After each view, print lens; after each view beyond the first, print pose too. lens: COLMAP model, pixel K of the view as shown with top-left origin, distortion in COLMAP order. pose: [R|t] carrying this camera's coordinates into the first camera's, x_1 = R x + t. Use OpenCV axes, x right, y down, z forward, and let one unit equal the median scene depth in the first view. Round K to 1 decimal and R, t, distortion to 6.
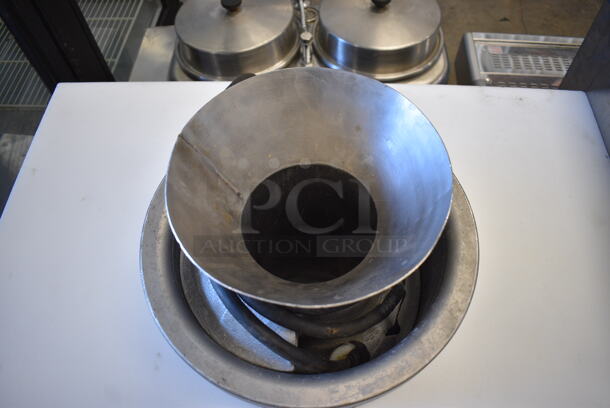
lens RADIAL K [[473.5, 0, 305.0], [0, 473.5, 204.0], [0, 0, 1]] dist [-0.097472, 0.014447]
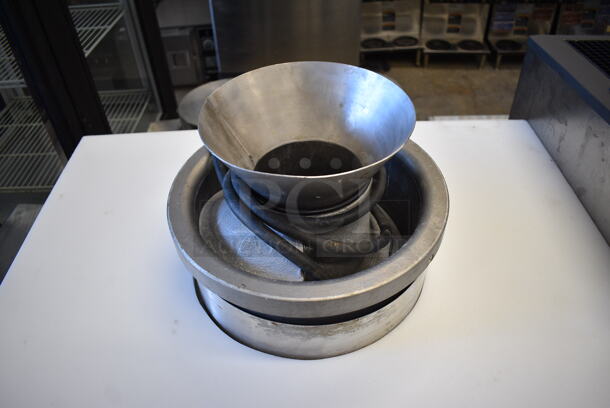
lens RADIAL K [[473.5, 0, 305.0], [0, 473.5, 204.0], [0, 0, 1]] dist [-0.097472, 0.014447]
pose [[0.997938, -0.049597, 0.040743, -0.047863], [0.059292, 0.955419, -0.289238, 0.422672], [-0.024581, 0.291057, 0.956390, -0.142152]]
